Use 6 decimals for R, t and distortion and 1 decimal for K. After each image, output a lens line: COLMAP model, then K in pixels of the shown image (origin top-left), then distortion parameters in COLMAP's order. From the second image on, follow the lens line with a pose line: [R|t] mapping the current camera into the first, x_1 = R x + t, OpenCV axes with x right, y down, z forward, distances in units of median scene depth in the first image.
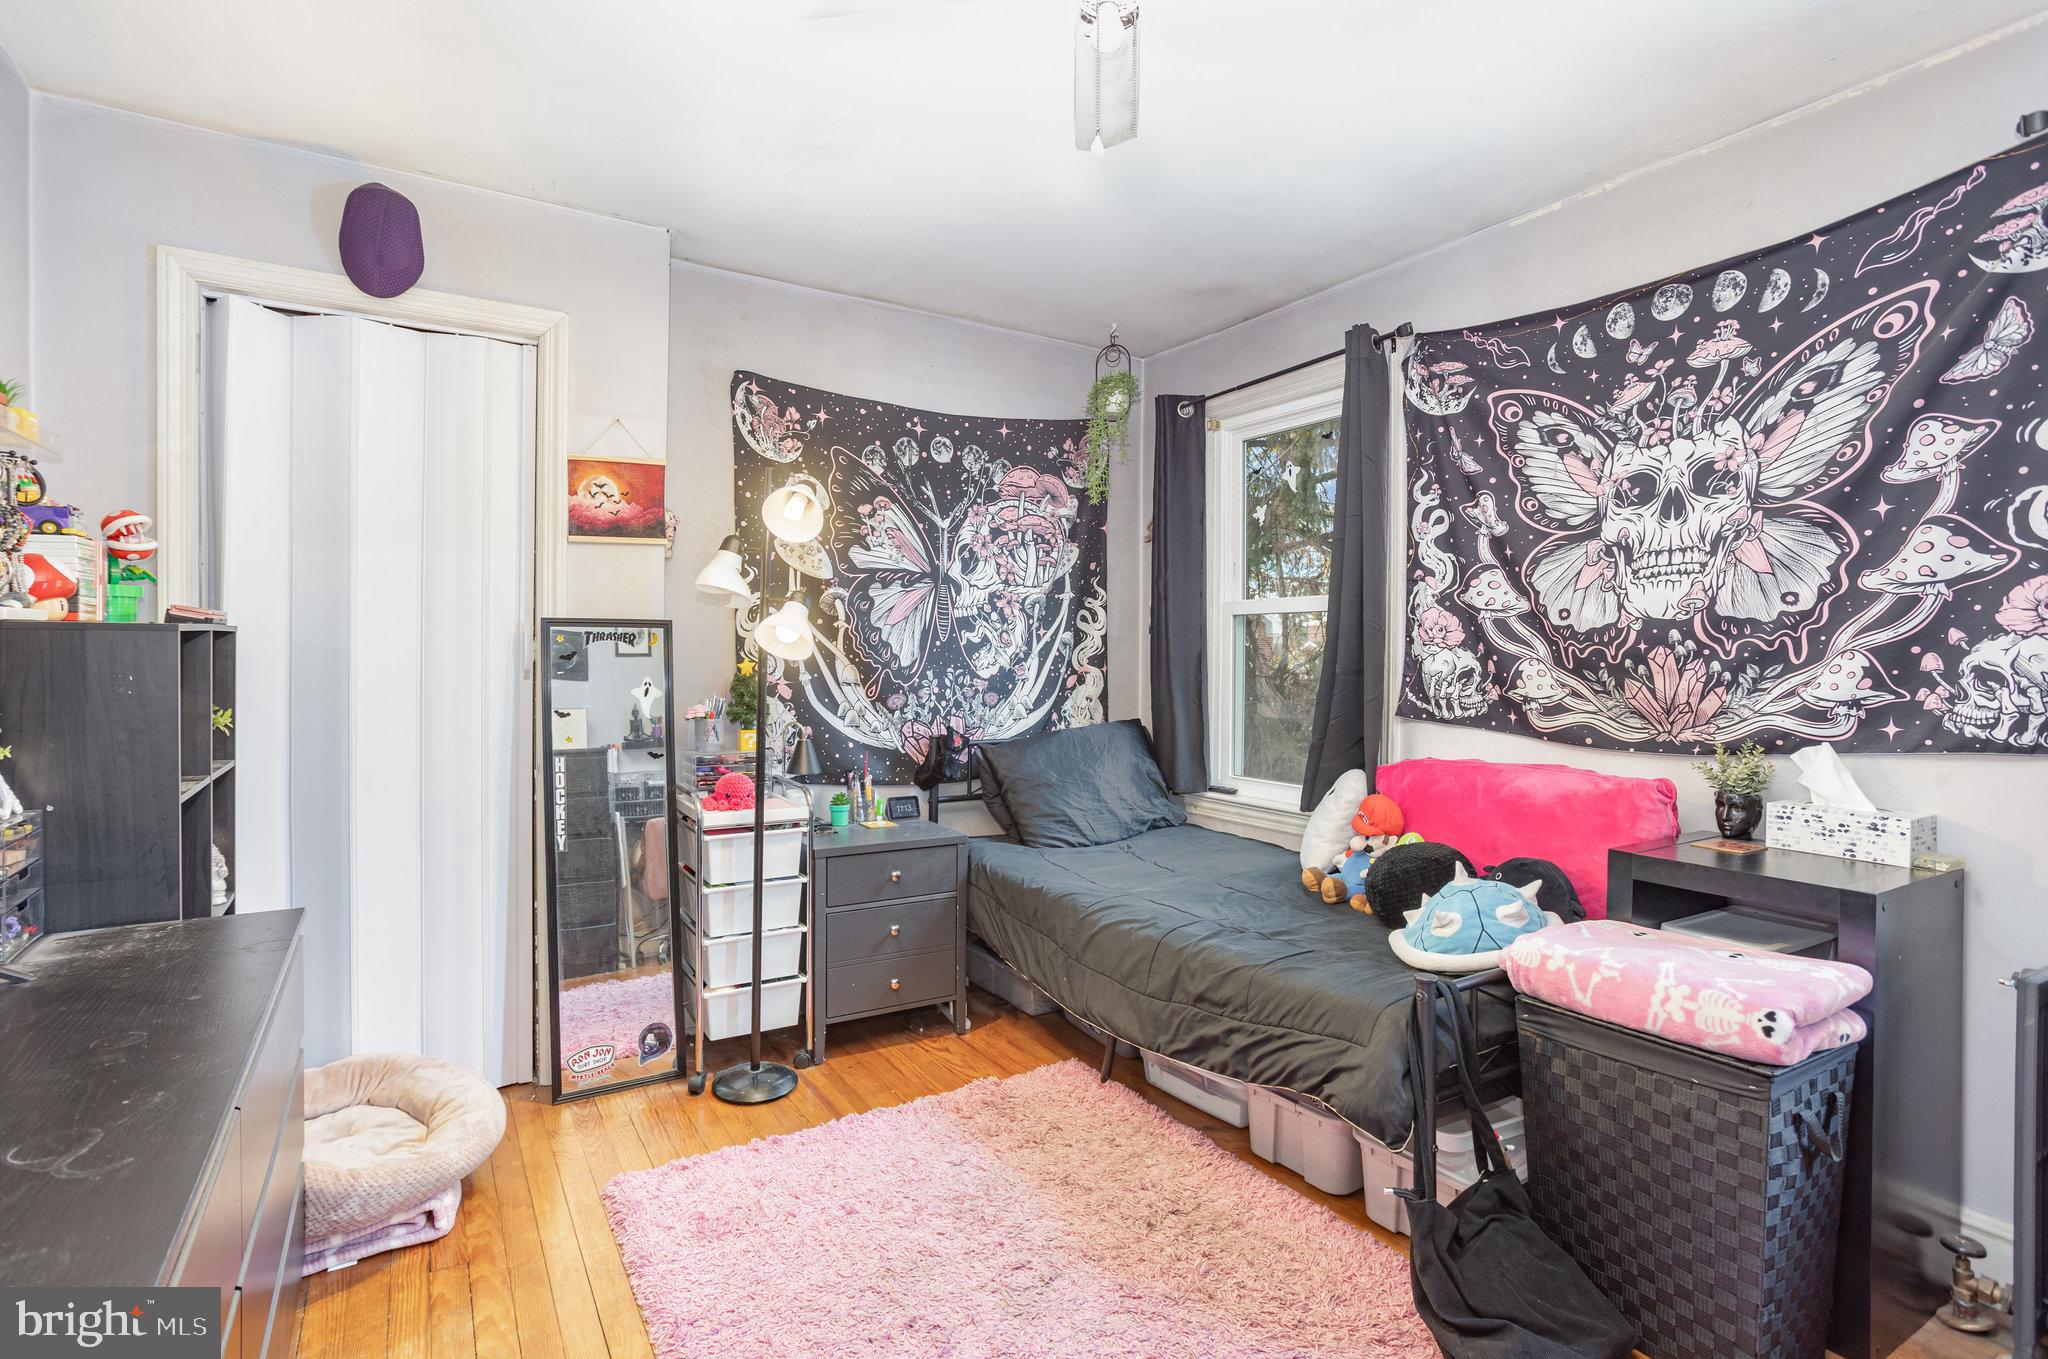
lens RADIAL K [[1007.2, 0, 1028.8], [0, 1007.2, 674.7], [0, 0, 1]] dist [-0.030822, 0.015080]
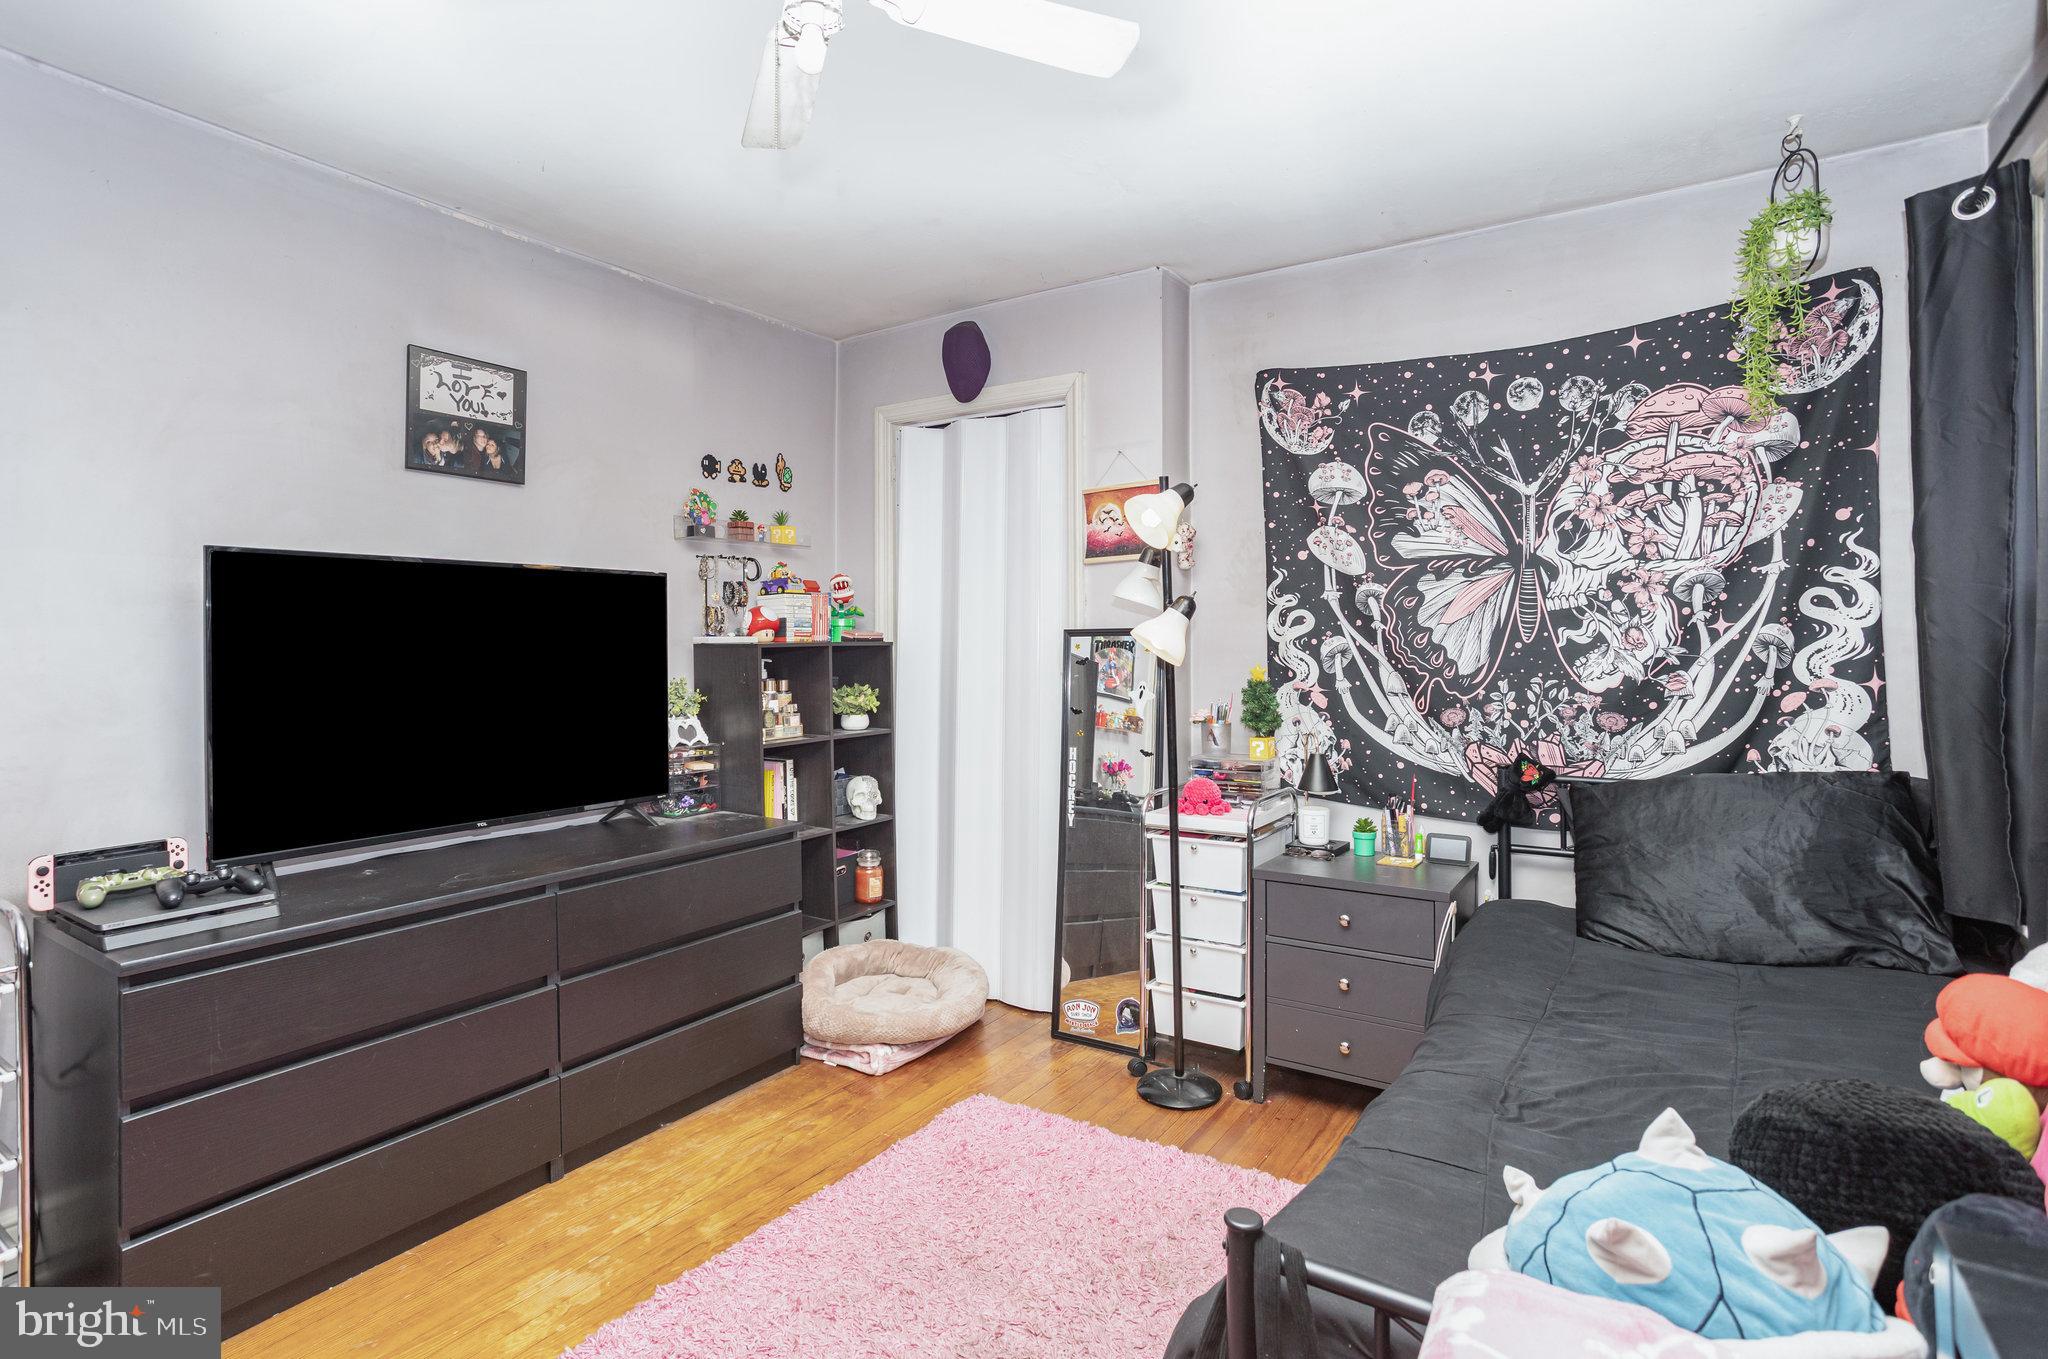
lens RADIAL K [[1007.2, 0, 1024.9], [0, 1007.2, 662.5], [0, 0, 1]] dist [-0.030822, 0.015080]
pose [[0.432747, 0.000724, -0.901515, 0.438197], [-0.016364, 0.999841, -0.007053, -0.006395], [0.901367, 0.017805, 0.432690, 0.327657]]
